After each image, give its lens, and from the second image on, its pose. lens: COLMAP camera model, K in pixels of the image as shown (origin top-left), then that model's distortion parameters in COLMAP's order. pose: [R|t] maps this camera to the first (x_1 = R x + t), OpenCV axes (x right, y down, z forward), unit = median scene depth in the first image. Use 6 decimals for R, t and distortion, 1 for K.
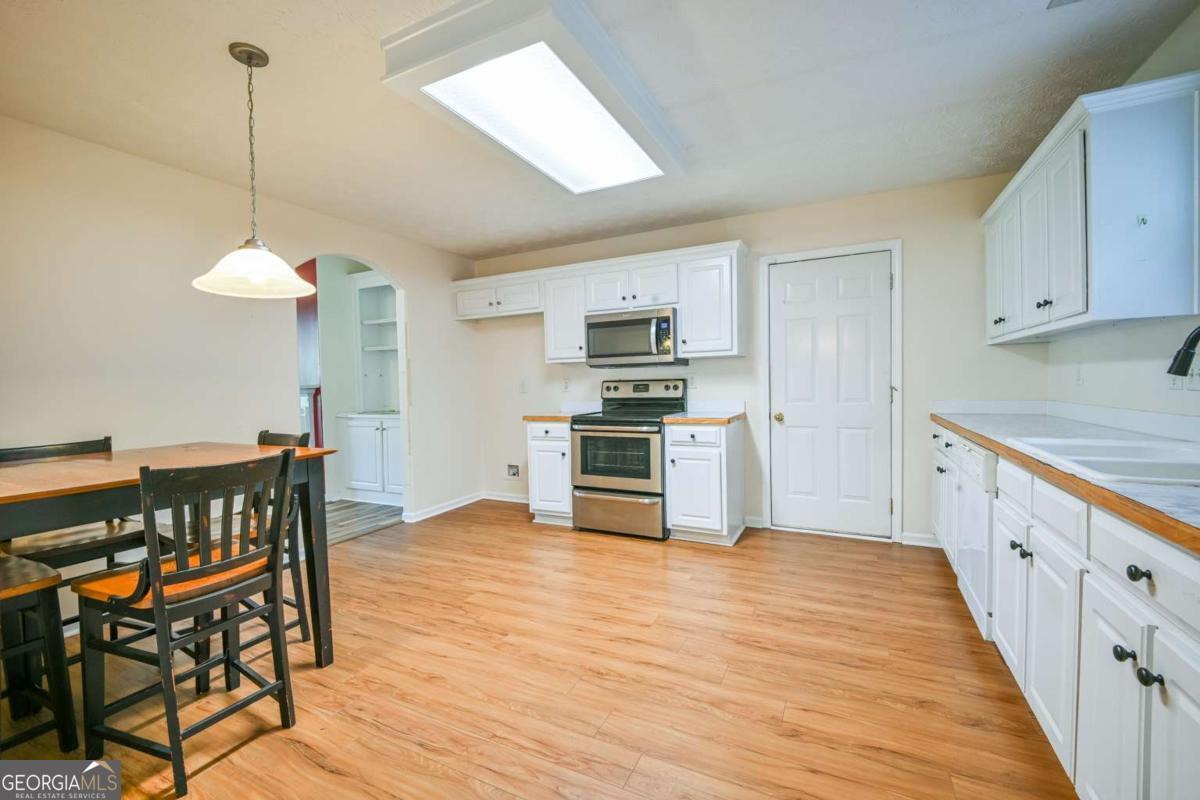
lens RADIAL K [[494.6, 0, 601.3], [0, 494.6, 395.5], [0, 0, 1]] dist [0.002397, -0.007877]
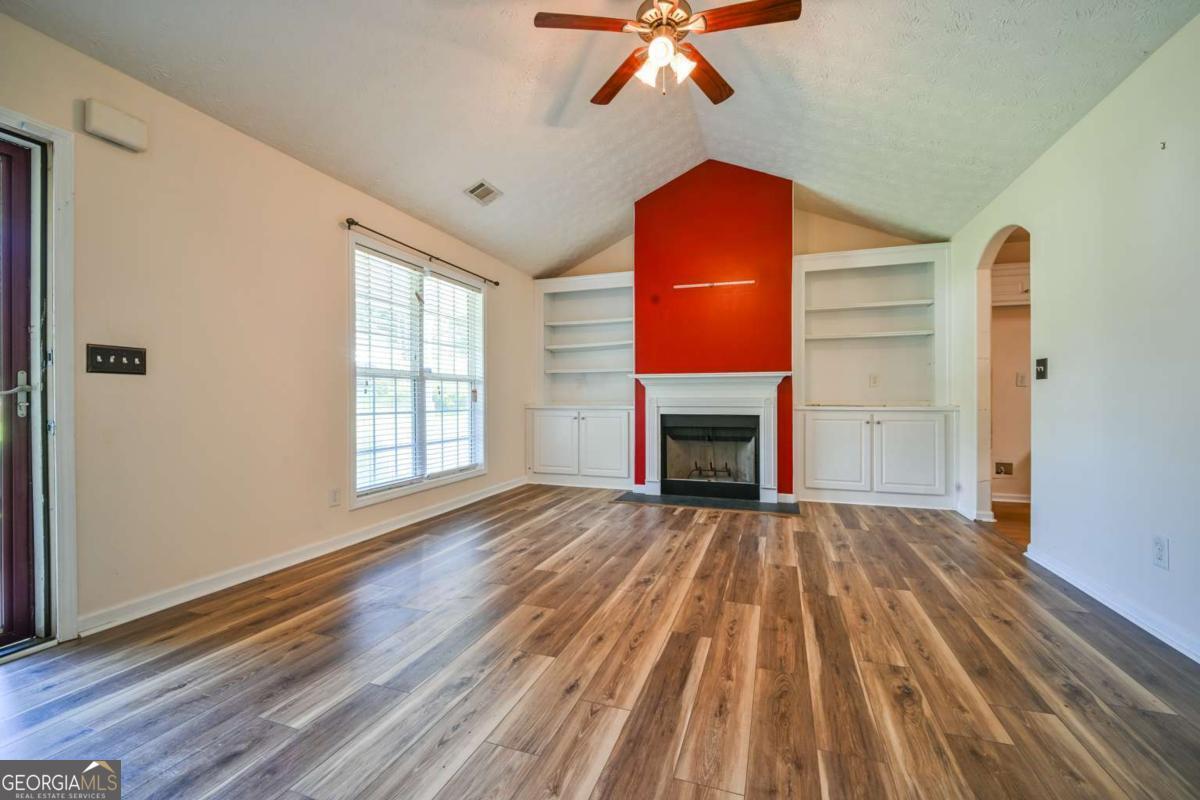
lens RADIAL K [[494.6, 0, 601.5], [0, 494.6, 395.6], [0, 0, 1]] dist [0.002397, -0.007877]
pose [[0.992067, 0.023404, 0.123510, -2.150997], [-0.019667, 0.999314, -0.031390, 0.114148], [-0.124160, 0.028712, 0.991847, 0.316670]]
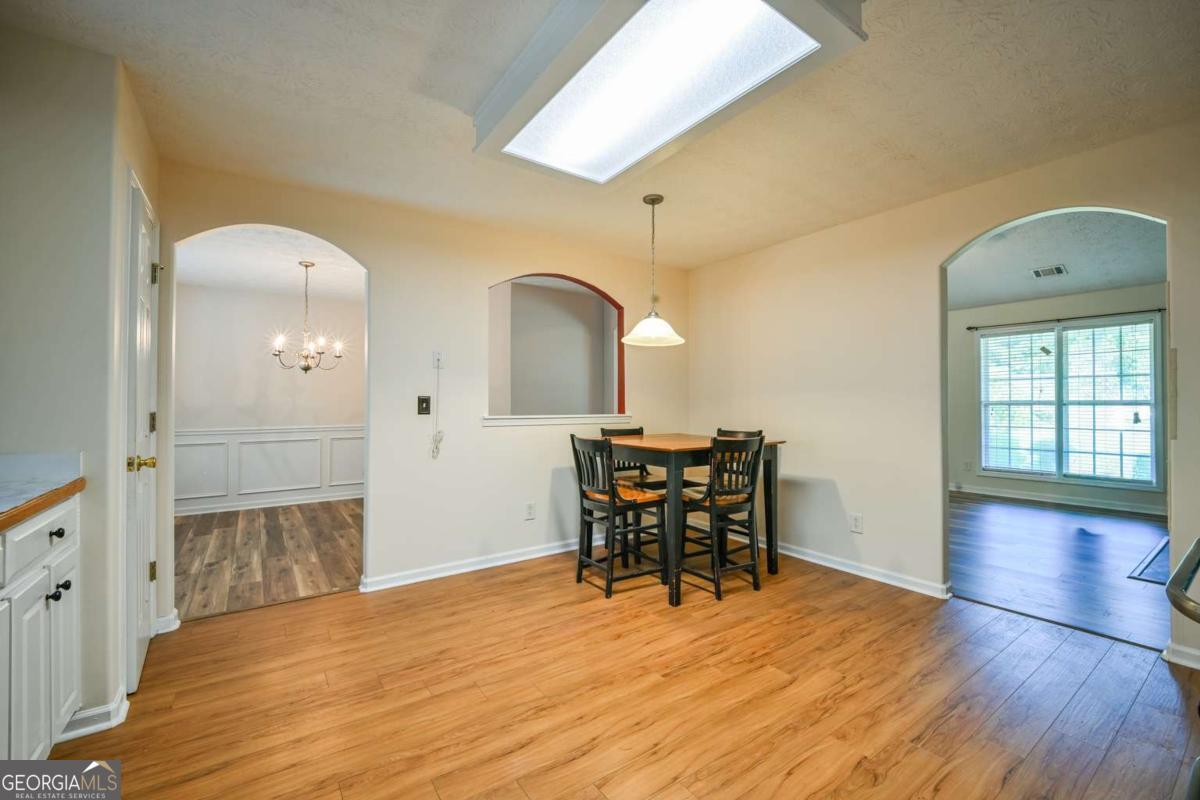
lens RADIAL K [[494.6, 0, 605.7], [0, 494.6, 395.1], [0, 0, 1]] dist [0.002397, -0.007877]
pose [[-0.467504, 0.009146, -0.883944, 0.633375], [-0.010843, 0.999812, 0.016079, -0.050139], [0.883925, 0.017102, -0.467317, 1.256925]]
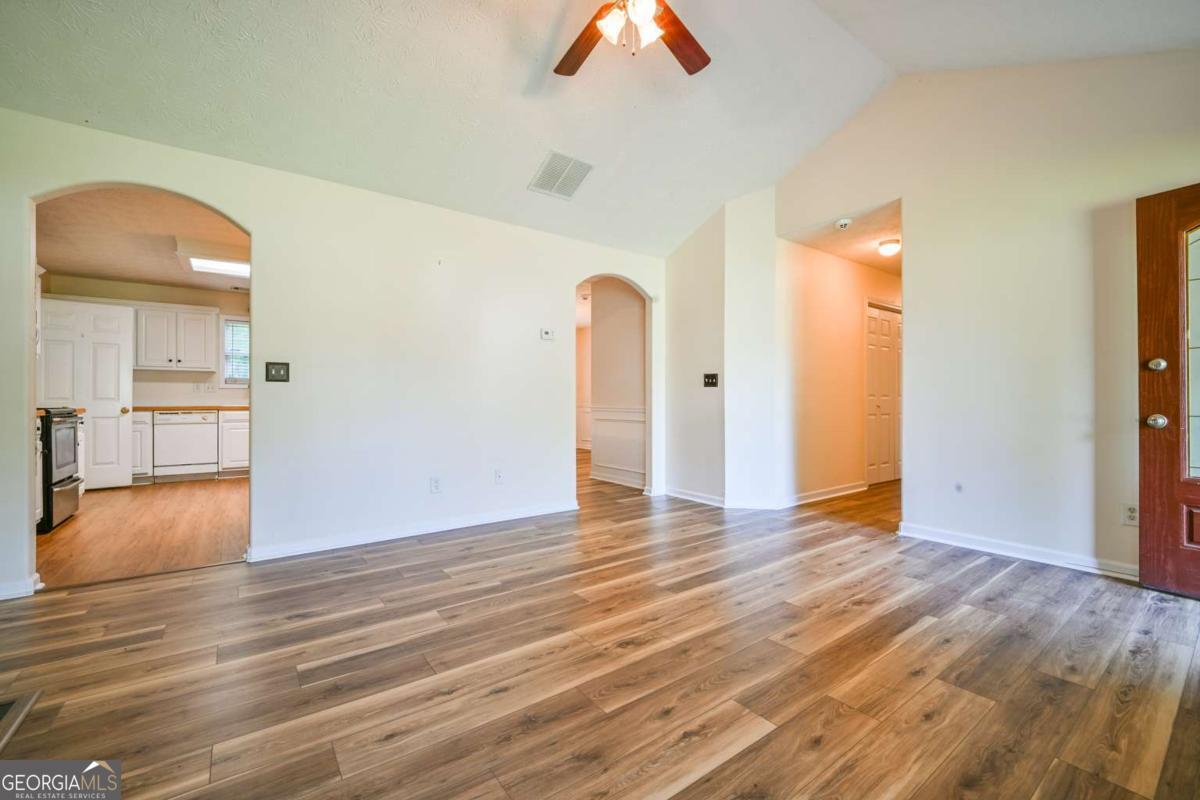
lens RADIAL K [[494.6, 0, 602.0], [0, 494.6, 400.4], [0, 0, 1]] dist [0.002397, -0.007877]
pose [[-0.891207, 0.024152, 0.452953, -2.250916], [0.033358, 0.999367, 0.012346, 0.074281], [-0.452369, 0.026112, -0.891449, 2.152262]]
